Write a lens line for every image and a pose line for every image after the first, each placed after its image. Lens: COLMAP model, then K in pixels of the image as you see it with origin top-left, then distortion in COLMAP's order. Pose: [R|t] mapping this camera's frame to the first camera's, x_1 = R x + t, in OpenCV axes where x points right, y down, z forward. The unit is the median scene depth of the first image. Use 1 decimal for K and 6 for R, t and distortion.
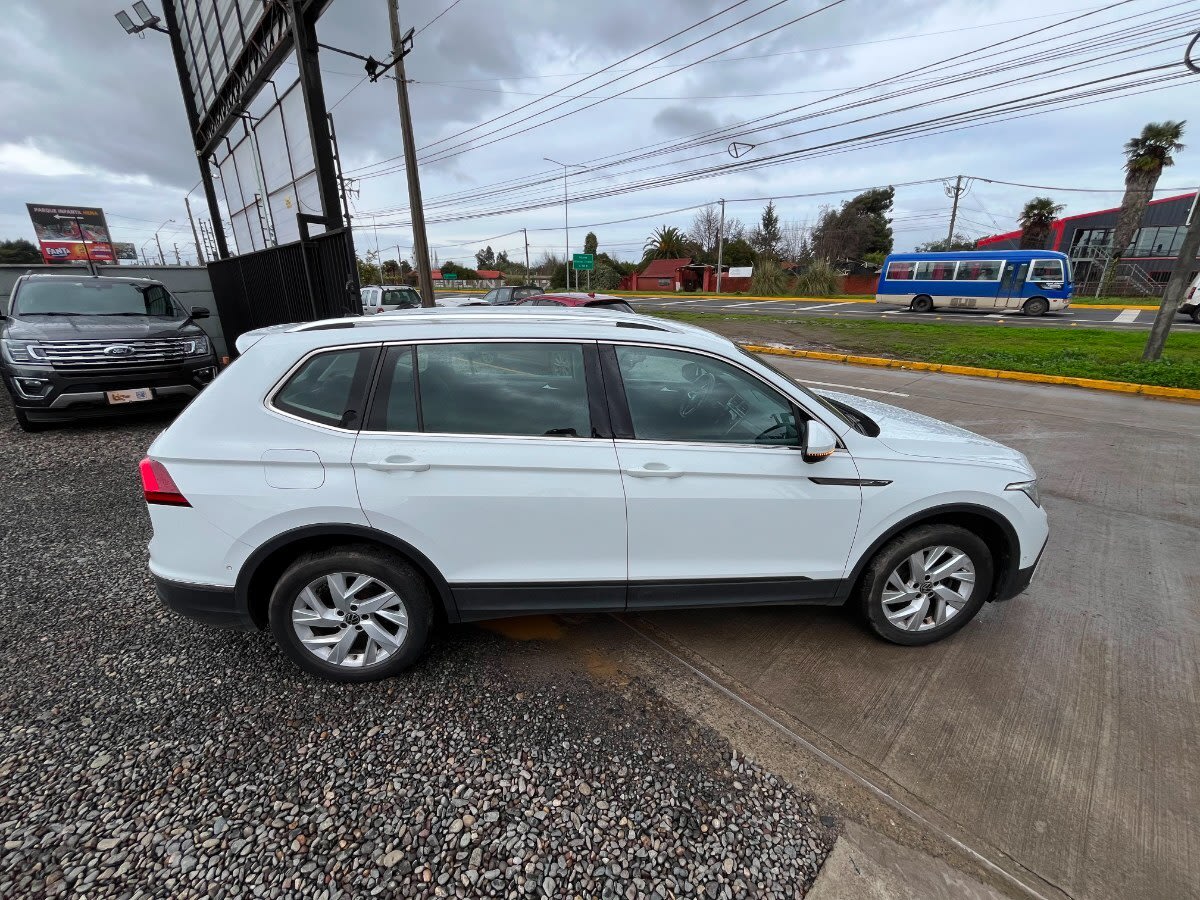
lens RADIAL K [[486.9, 0, 596.7], [0, 486.9, 451.7], [0, 0, 1]] dist [-0.002801, 0.000182]
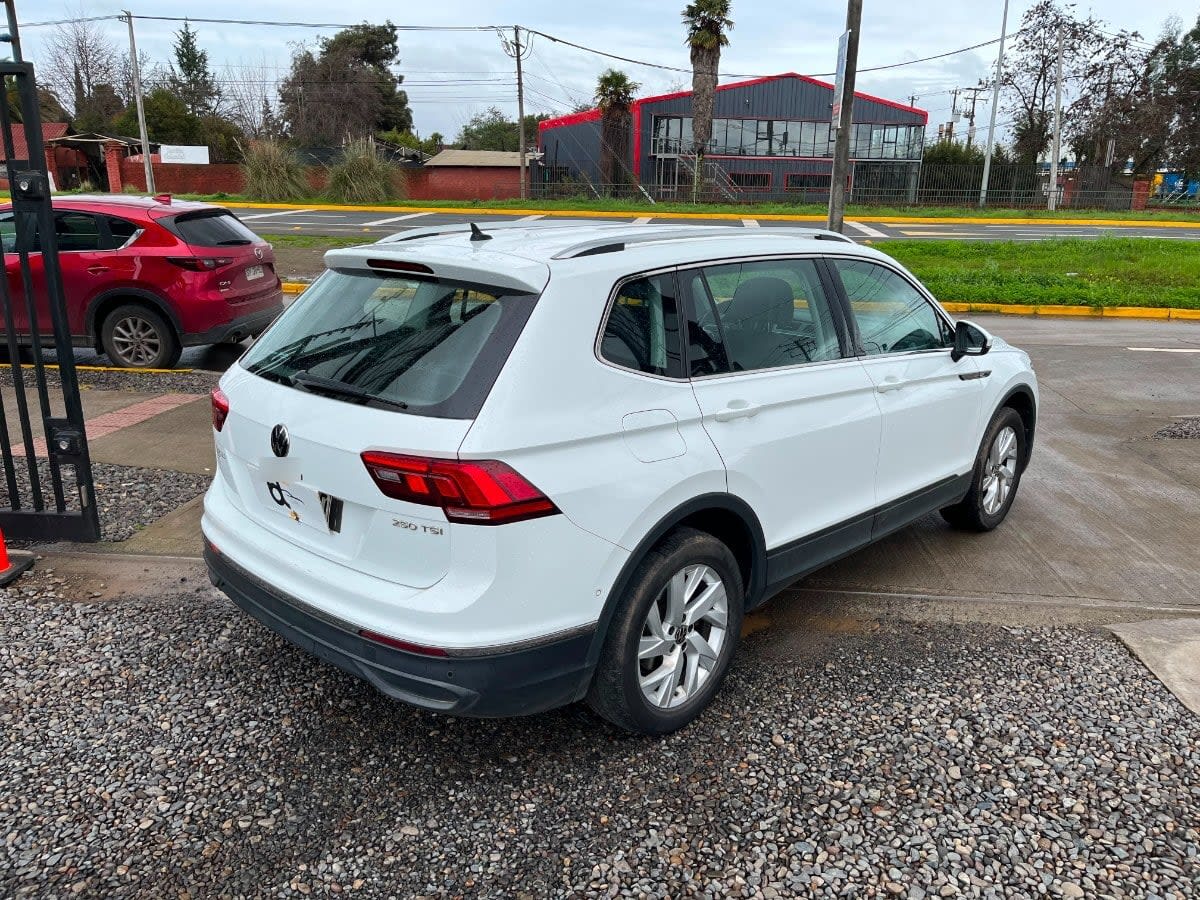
lens RADIAL K [[902.8, 0, 603.6], [0, 902.8, 462.2], [0, 0, 1]] dist [0.091169, -0.131292]
pose [[0.749001, -0.179400, 0.637820, -1.401580], [0.199444, 0.979044, 0.041166, 0.002573], [-0.631839, 0.096376, 0.769085, -0.025350]]
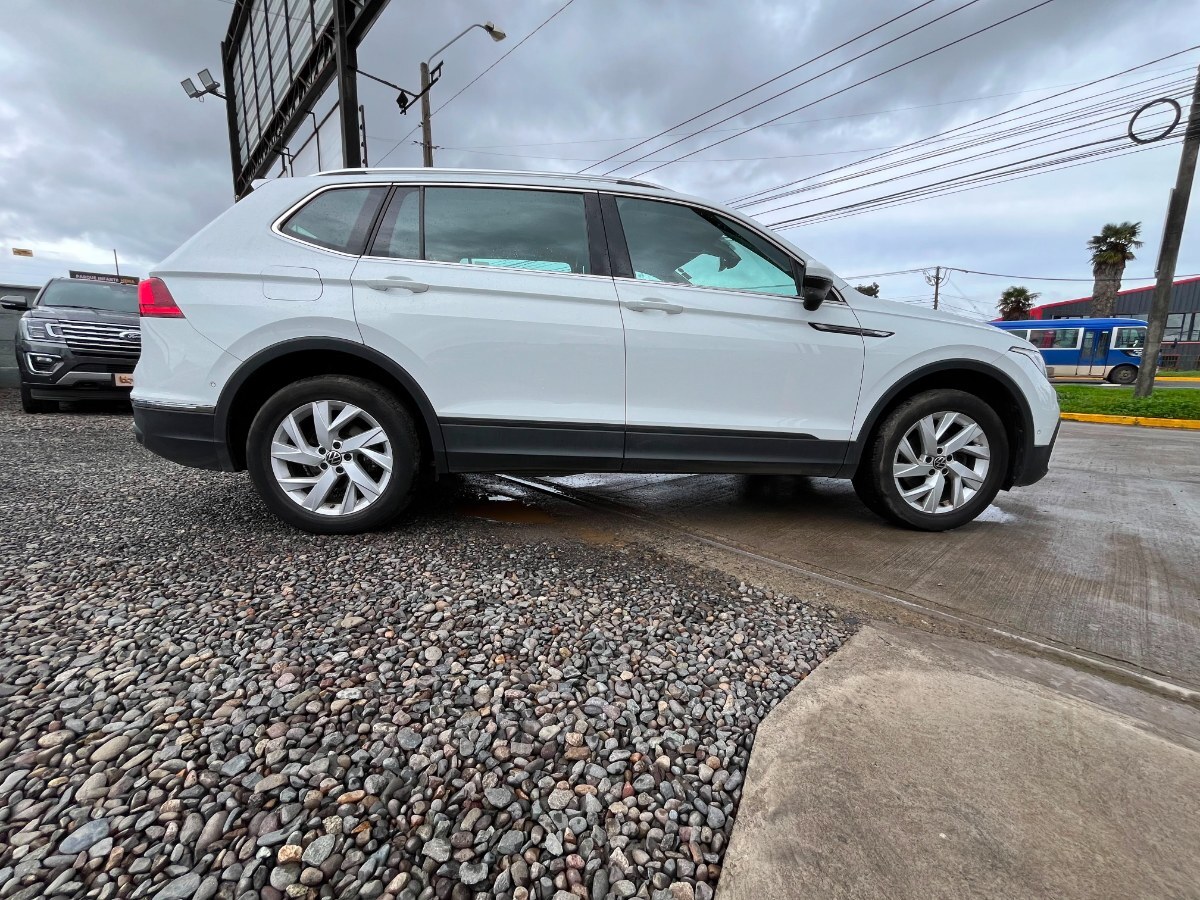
lens RADIAL K [[486.9, 0, 596.7], [0, 486.9, 451.7], [0, 0, 1]] dist [-0.002801, 0.000182]
pose [[0.999807, 0.019447, -0.002739, 0.010320], [-0.019632, 0.986264, -0.164005, 0.464923], [-0.000488, 0.164027, 0.986456, 0.062877]]
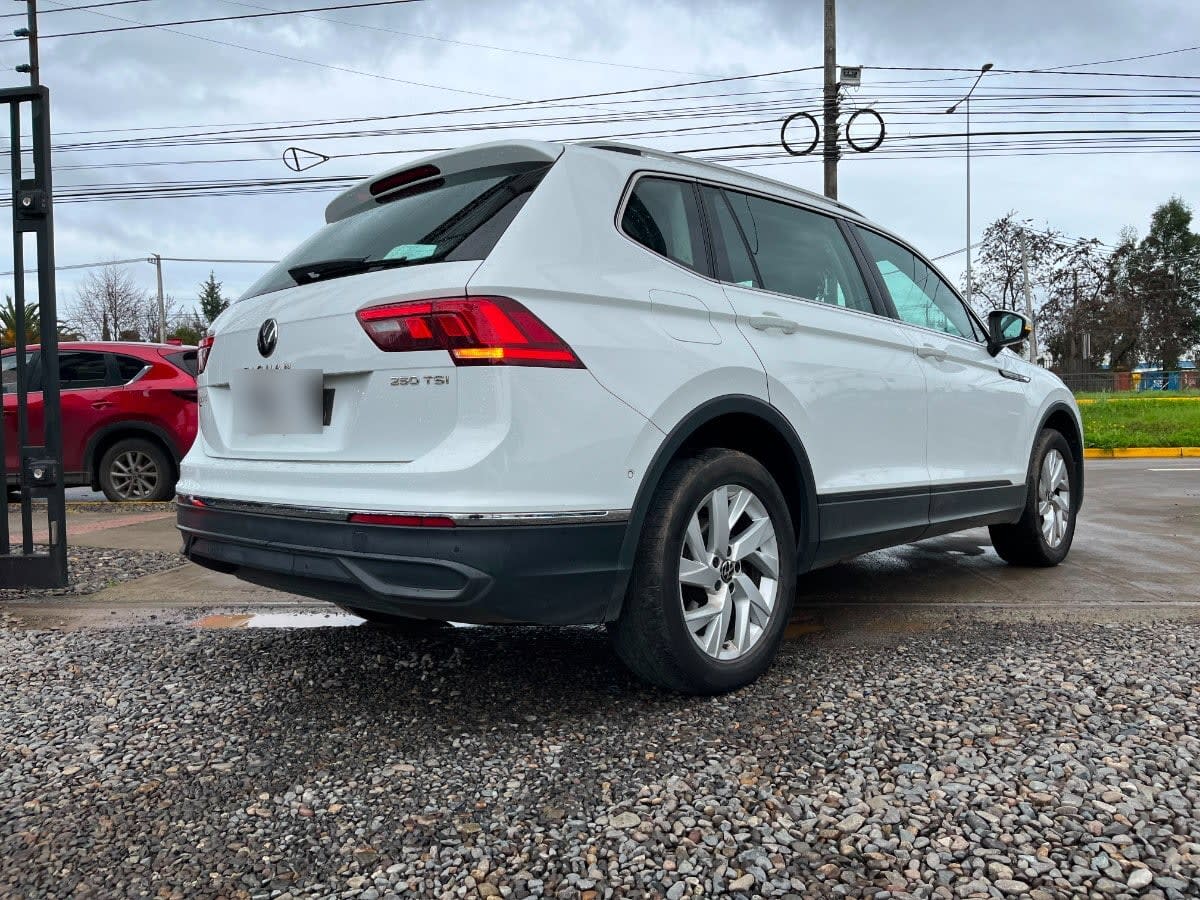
lens RADIAL K [[904.6, 0, 591.4], [0, 904.6, 450.1], [0, 0, 1]] dist [0.091267, -0.132844]
pose [[0.754906, -0.041140, 0.654541, -1.371829], [0.229364, 0.951567, -0.204725, 0.386371], [-0.614417, 0.304677, 0.727780, 0.192600]]
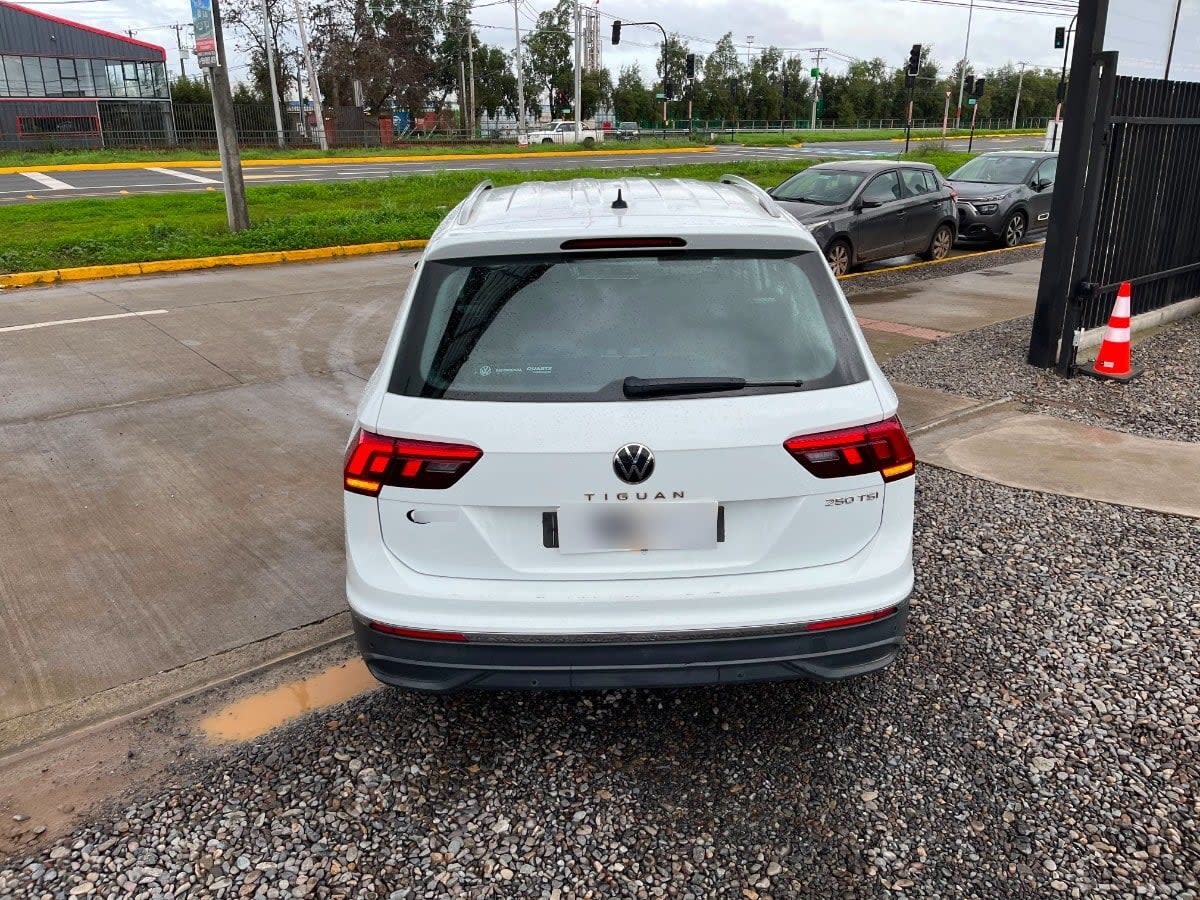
lens RADIAL K [[906.1, 0, 600.0], [0, 906.1, 450.0], [0, 0, 1]] dist [0.066812, -0.076778]
pose [[0.075789, -0.331427, 0.940432, -1.906228], [0.335332, 0.896683, 0.288985, -0.387998], [-0.939046, 0.293456, 0.179097, 1.046729]]
